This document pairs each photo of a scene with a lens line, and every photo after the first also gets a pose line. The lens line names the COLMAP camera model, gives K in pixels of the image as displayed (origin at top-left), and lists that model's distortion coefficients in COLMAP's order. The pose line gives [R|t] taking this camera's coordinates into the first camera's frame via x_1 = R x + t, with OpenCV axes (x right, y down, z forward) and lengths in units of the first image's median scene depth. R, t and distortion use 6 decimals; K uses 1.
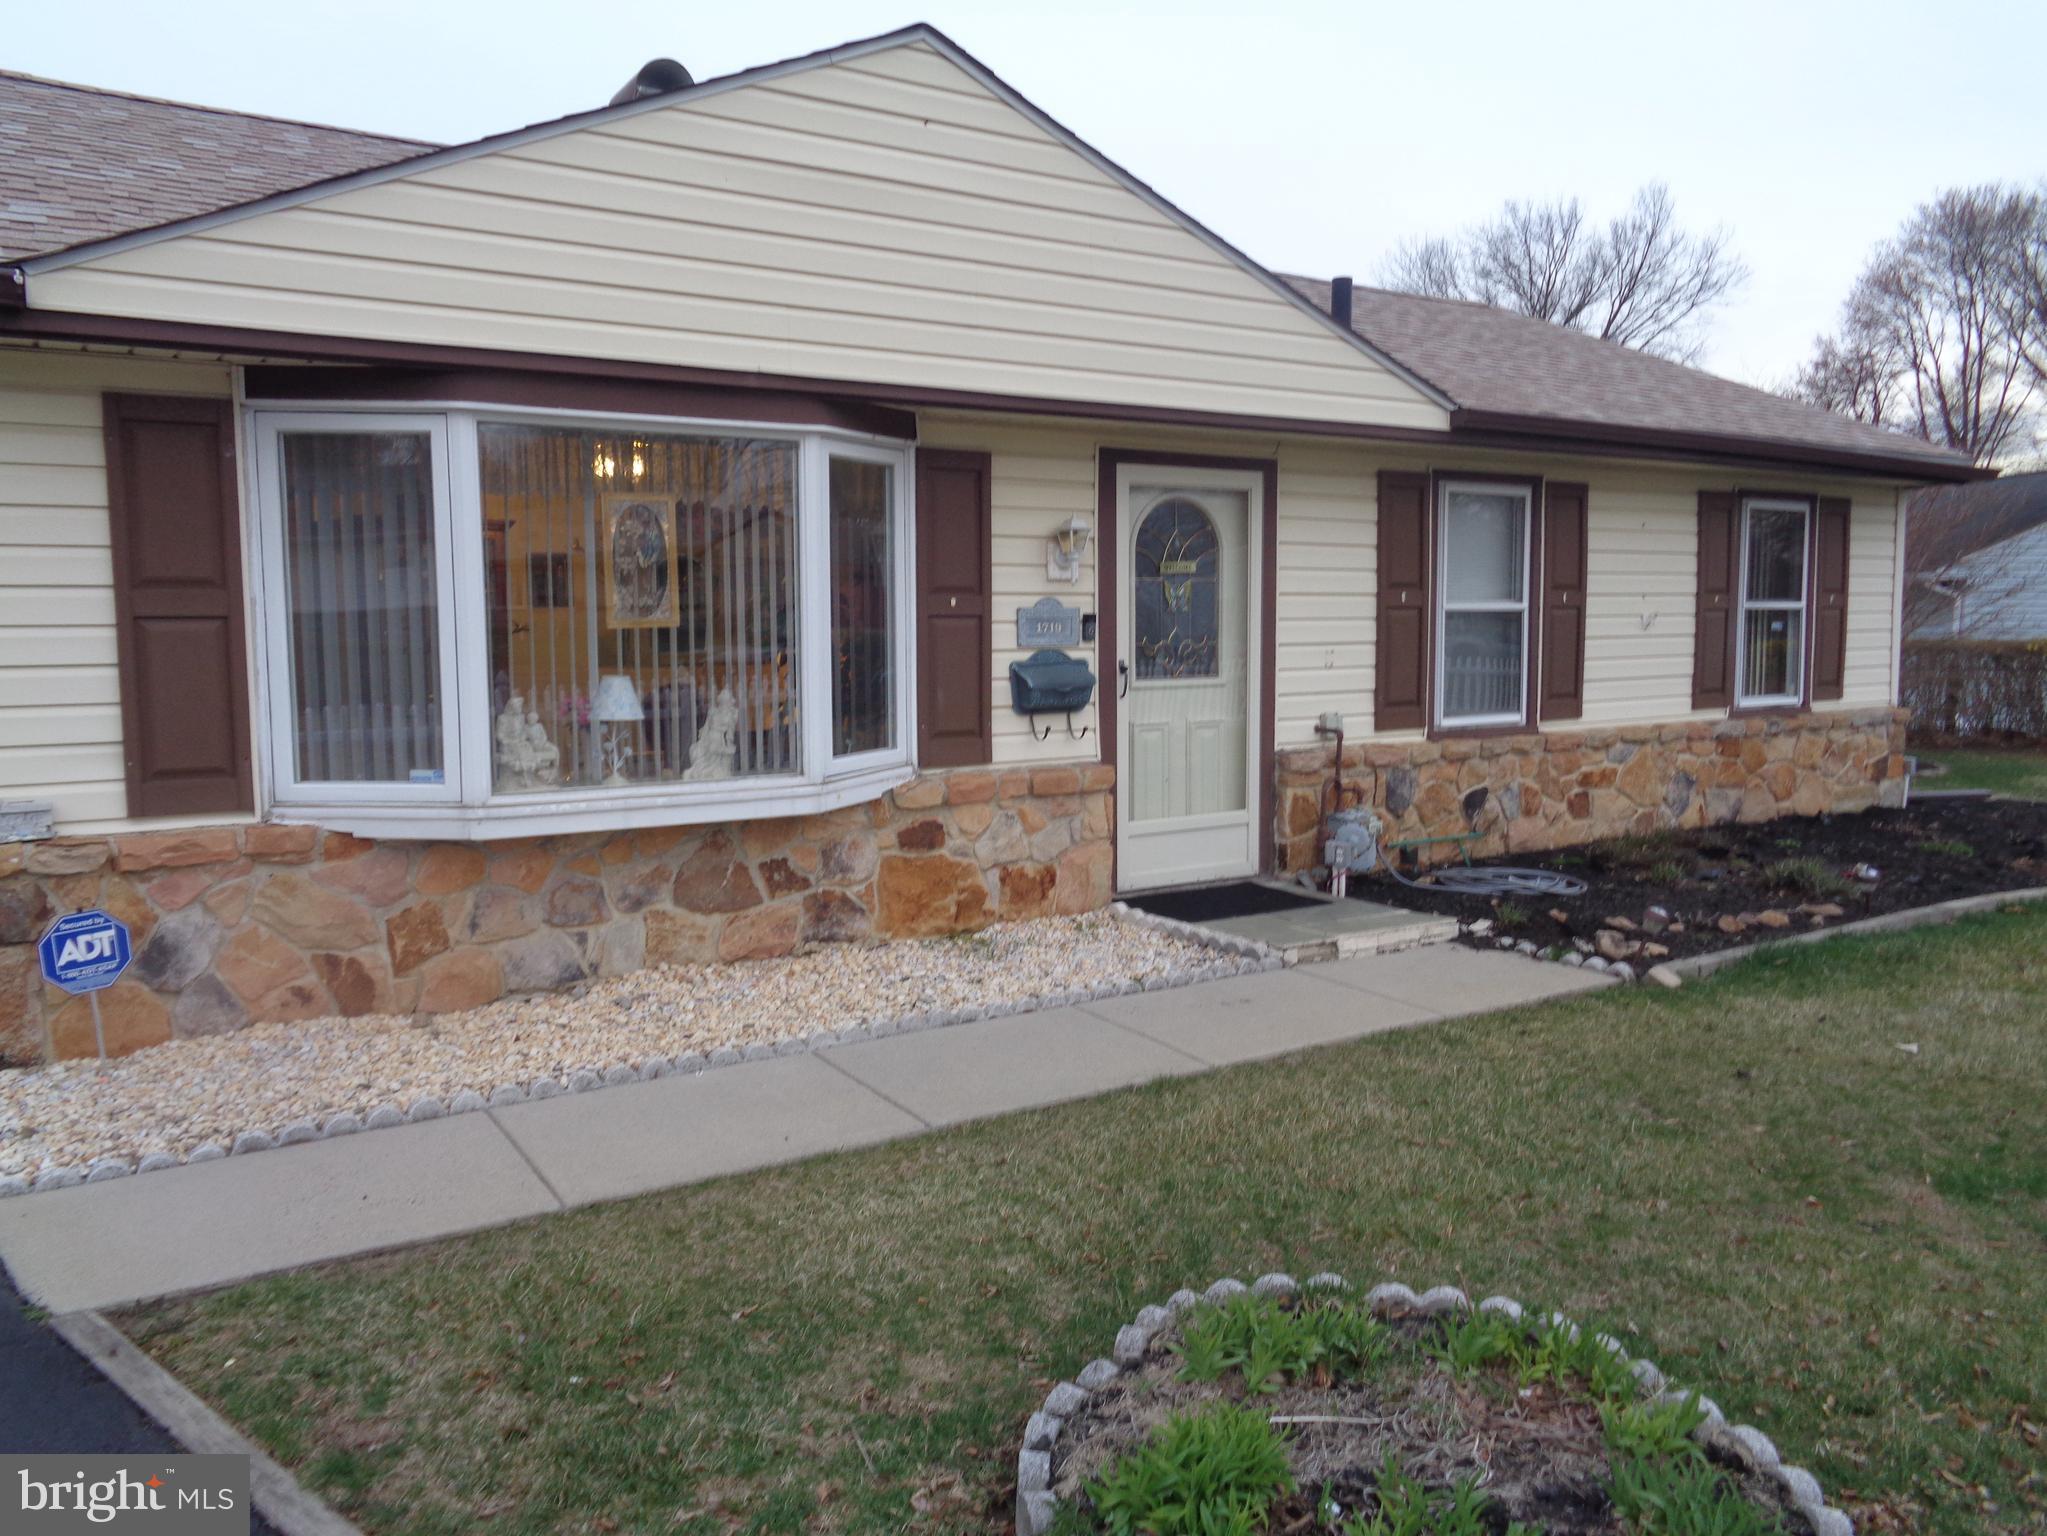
lens RADIAL K [[1523.9, 0, 1010.3], [0, 1523.9, 766.2], [0, 0, 1]] dist [-0.002005, 0.005280]
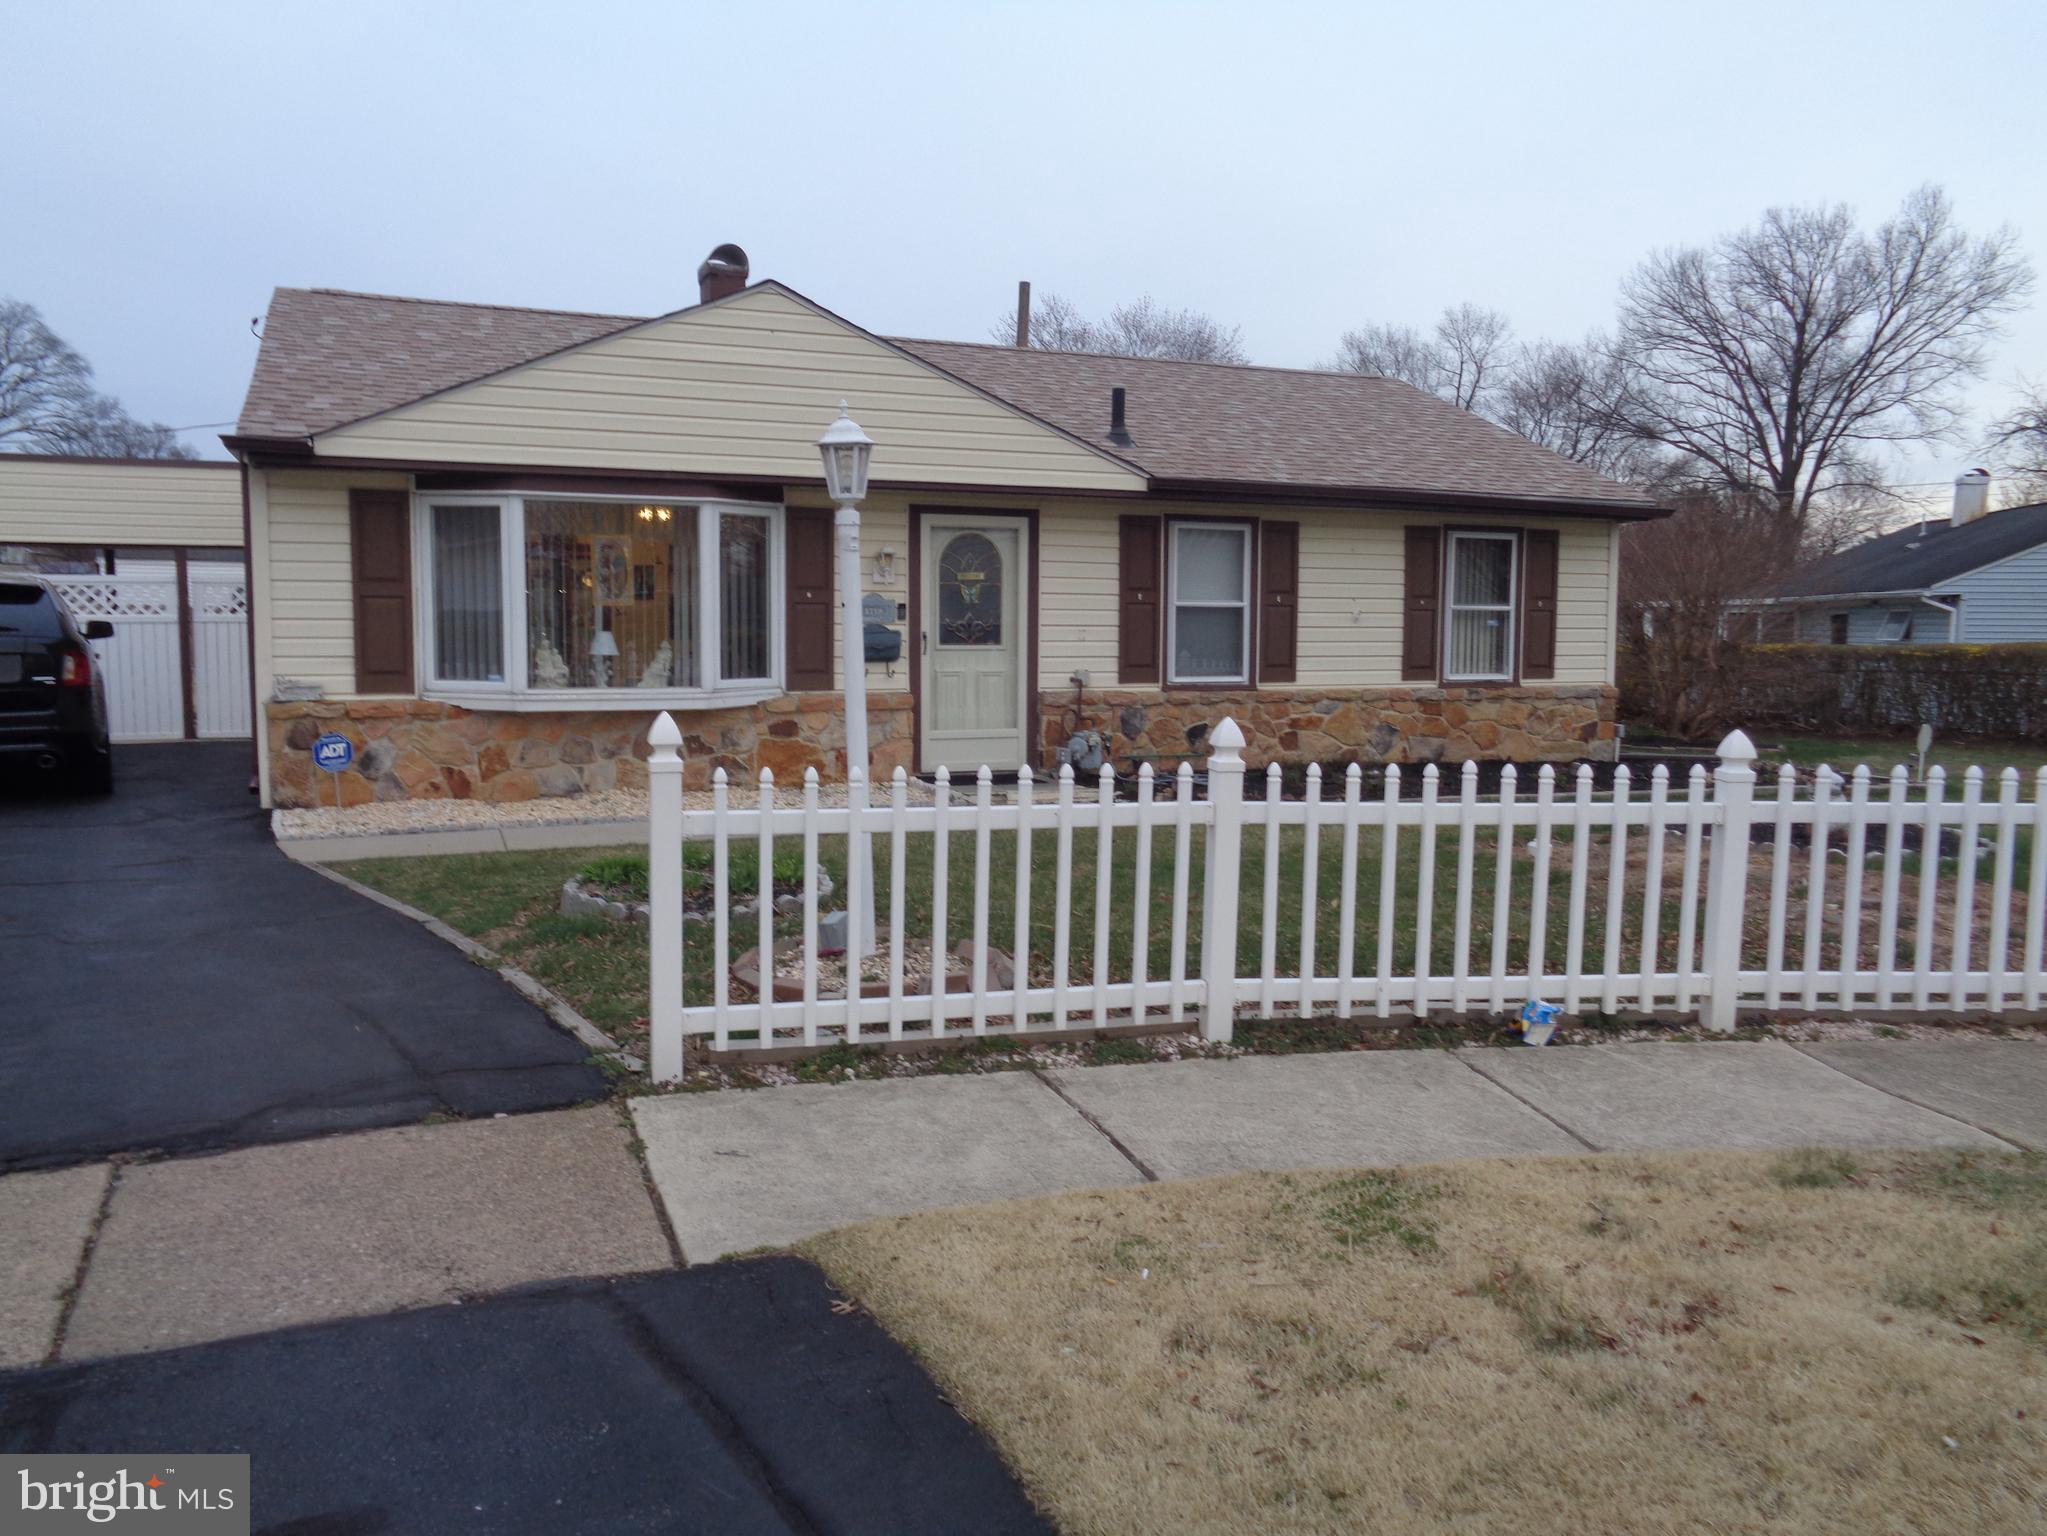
lens RADIAL K [[1523.9, 0, 1019.4], [0, 1523.9, 766.0], [0, 0, 1]] dist [-0.002005, 0.005280]
pose [[0.983125, 0.029793, -0.180494, 0.483321], [-0.030995, 0.999512, -0.003846, 0.080129], [0.180291, 0.009375, 0.983569, -0.616622]]
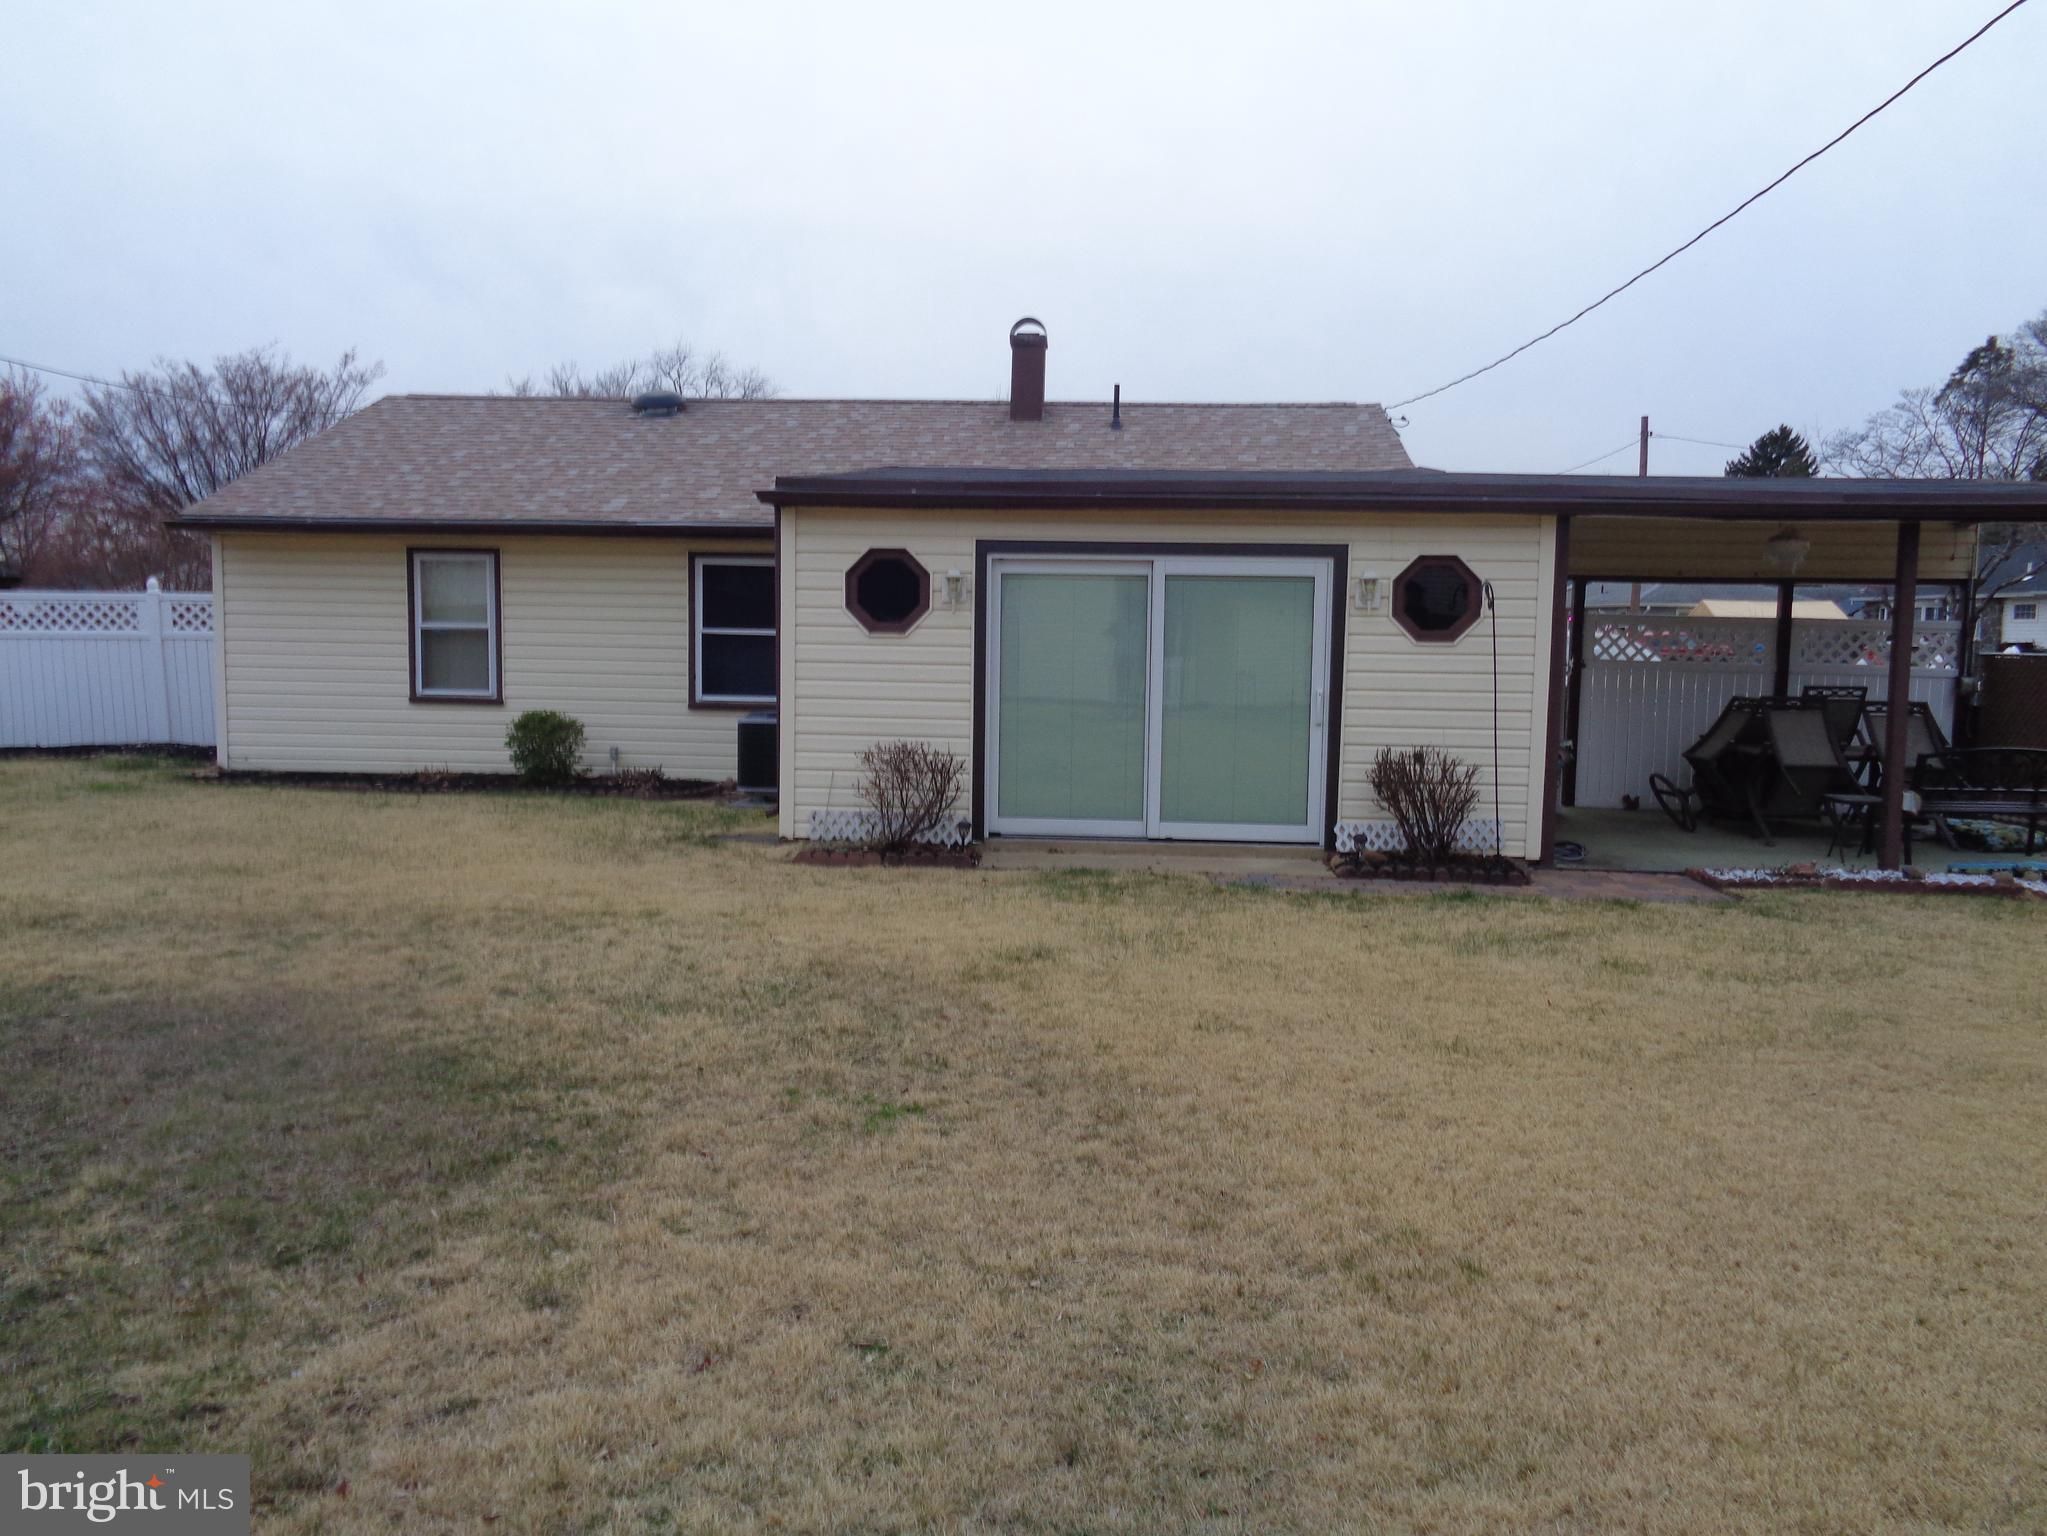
lens RADIAL K [[1523.9, 0, 1022.4], [0, 1523.9, 764.4], [0, 0, 1]] dist [-0.002005, 0.005280]
pose [[0.787578, 0.078964, -0.611135, 2.004624], [-0.089018, 0.995932, 0.013964, -0.016388], [0.609752, 0.043404, 0.791403, -0.101866]]
